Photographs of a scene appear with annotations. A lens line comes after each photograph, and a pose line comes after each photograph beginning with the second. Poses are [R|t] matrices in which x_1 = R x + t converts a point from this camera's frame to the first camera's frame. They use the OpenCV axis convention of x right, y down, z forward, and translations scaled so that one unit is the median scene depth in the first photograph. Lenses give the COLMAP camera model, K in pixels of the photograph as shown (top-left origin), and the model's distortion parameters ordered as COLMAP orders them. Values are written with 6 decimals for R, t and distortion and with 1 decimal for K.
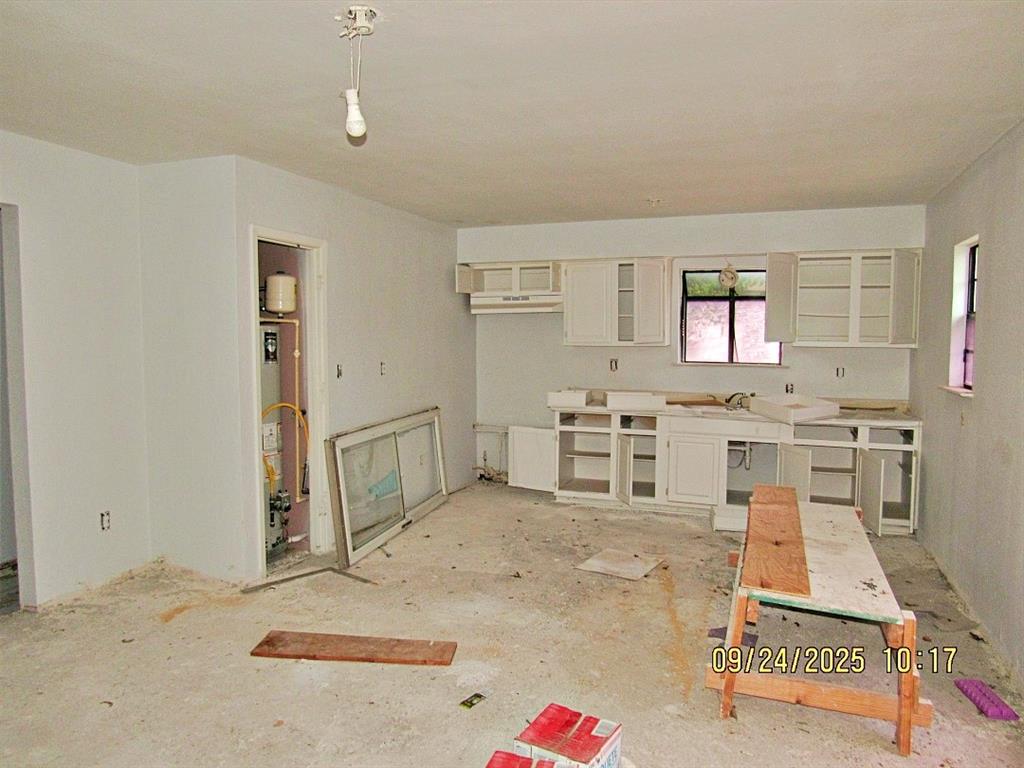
lens RADIAL K [[727.8, 0, 514.3], [0, 727.8, 384.9], [0, 0, 1]] dist [-0.009906, -0.003077]
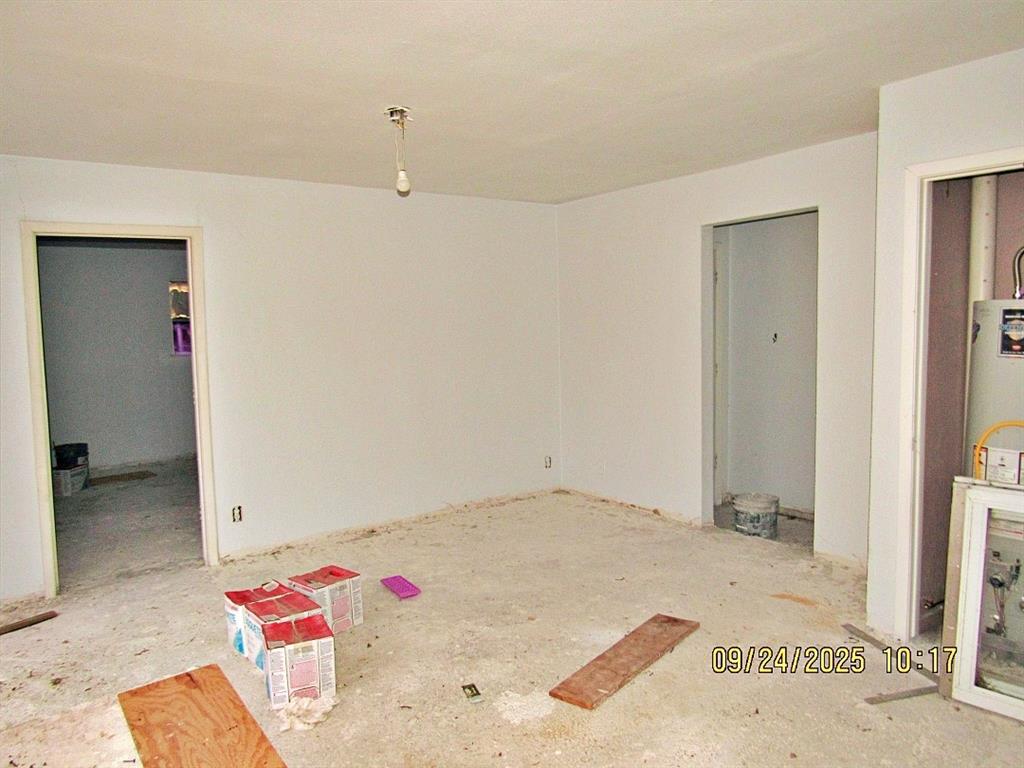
lens RADIAL K [[727.8, 0, 514.3], [0, 727.8, 384.9], [0, 0, 1]] dist [-0.009906, -0.003077]
pose [[-0.563998, 0.079400, -0.821950, 0.601601], [-0.039768, 0.991600, 0.123075, -0.090815], [0.824818, 0.102102, -0.556103, 1.354271]]
